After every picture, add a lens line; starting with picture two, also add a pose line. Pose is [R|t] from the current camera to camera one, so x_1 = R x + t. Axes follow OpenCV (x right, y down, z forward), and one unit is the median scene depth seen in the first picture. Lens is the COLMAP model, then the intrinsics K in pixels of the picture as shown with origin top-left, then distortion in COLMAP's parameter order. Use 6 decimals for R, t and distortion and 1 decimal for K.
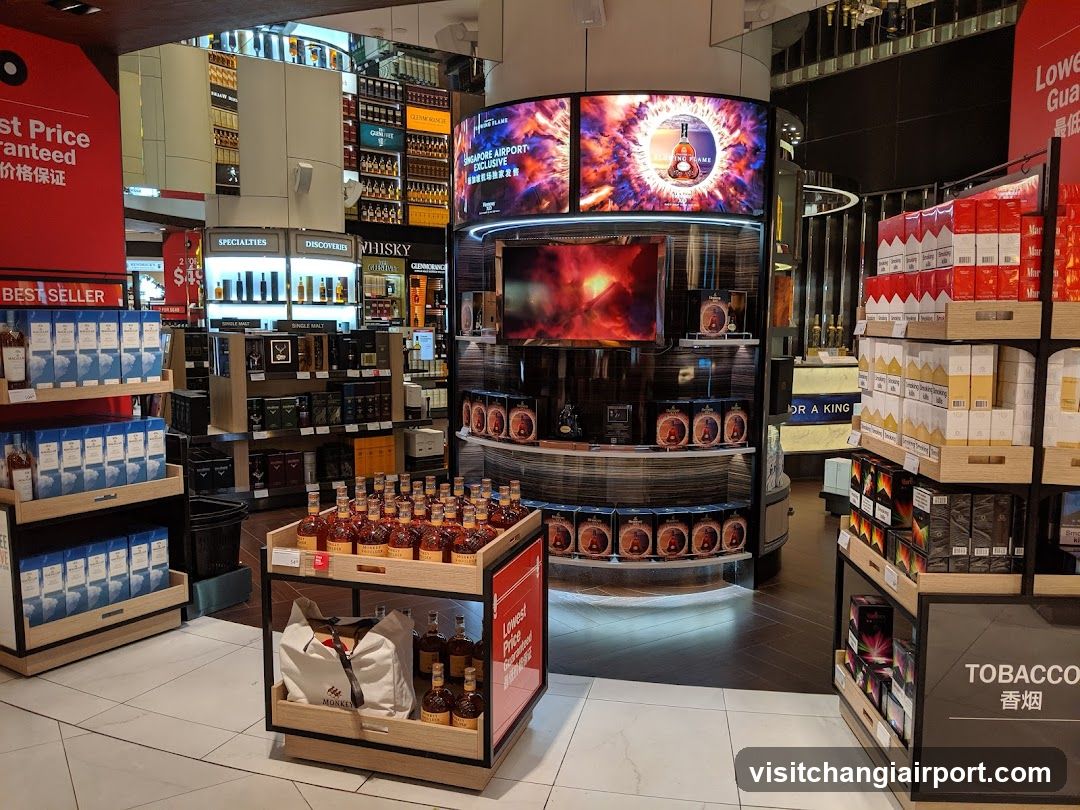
lens RADIAL K [[857.6, 0, 543.7], [0, 857.6, 409.8], [0, 0, 1]] dist [0.039740, -0.069518]
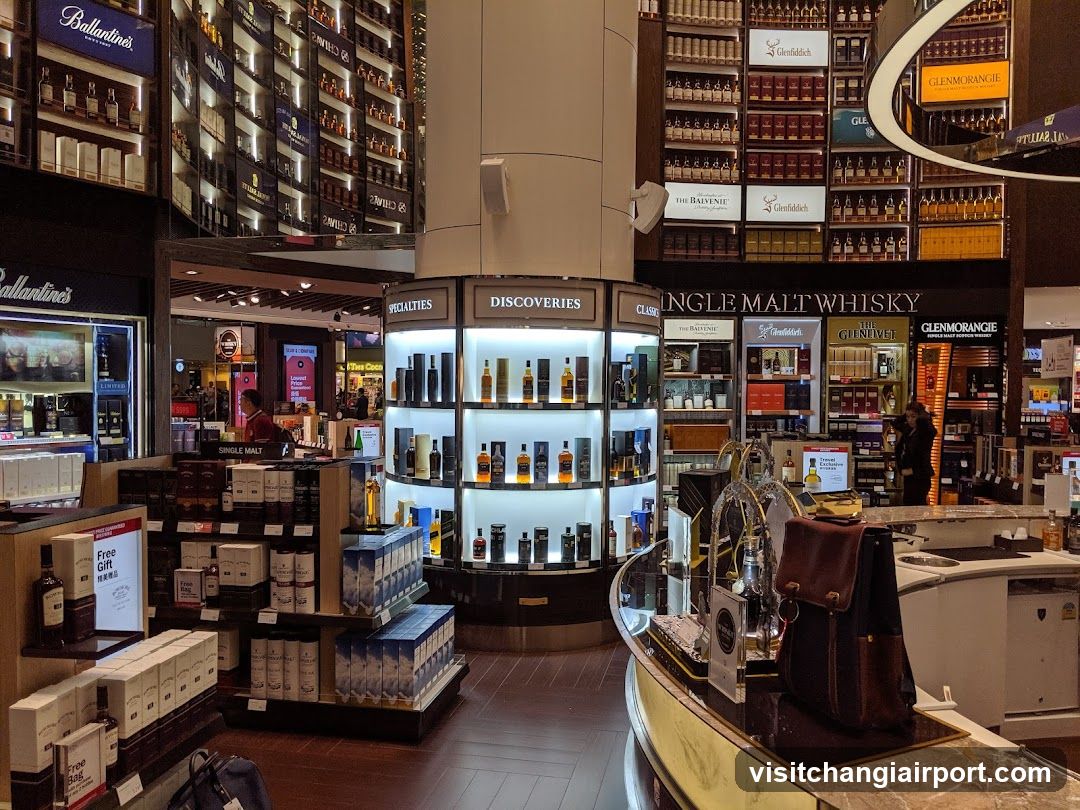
lens RADIAL K [[857.6, 0, 550.2], [0, 857.6, 418.9], [0, 0, 1]] dist [0.039740, -0.069518]
pose [[0.704890, 0.020996, -0.709006, 0.093598], [-0.073186, 0.996380, -0.043255, -0.061844], [0.705531, 0.082379, 0.703874, 0.415058]]
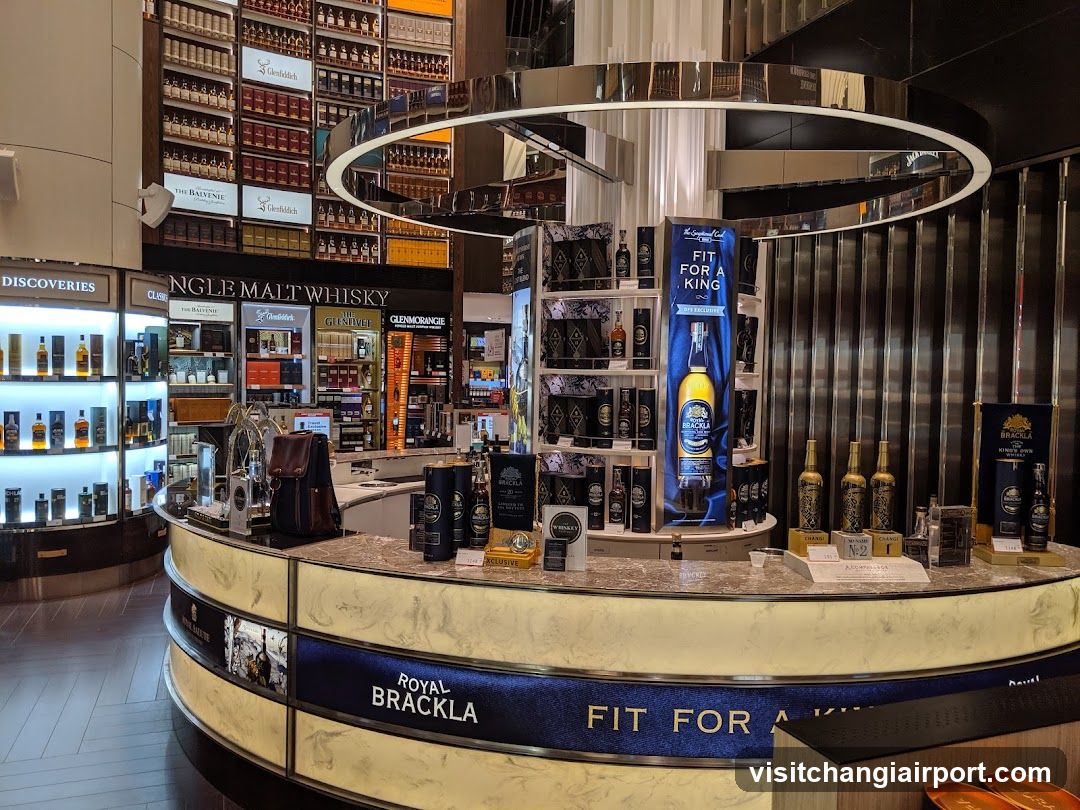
lens RADIAL K [[857.6, 0, 539.5], [0, 857.6, 421.3], [0, 0, 1]] dist [0.039740, -0.069518]
pose [[0.972731, 0.020810, -0.231000, 0.150266], [-0.032458, 0.998380, -0.046736, -0.050387], [0.229653, 0.052959, 0.971831, 0.323054]]
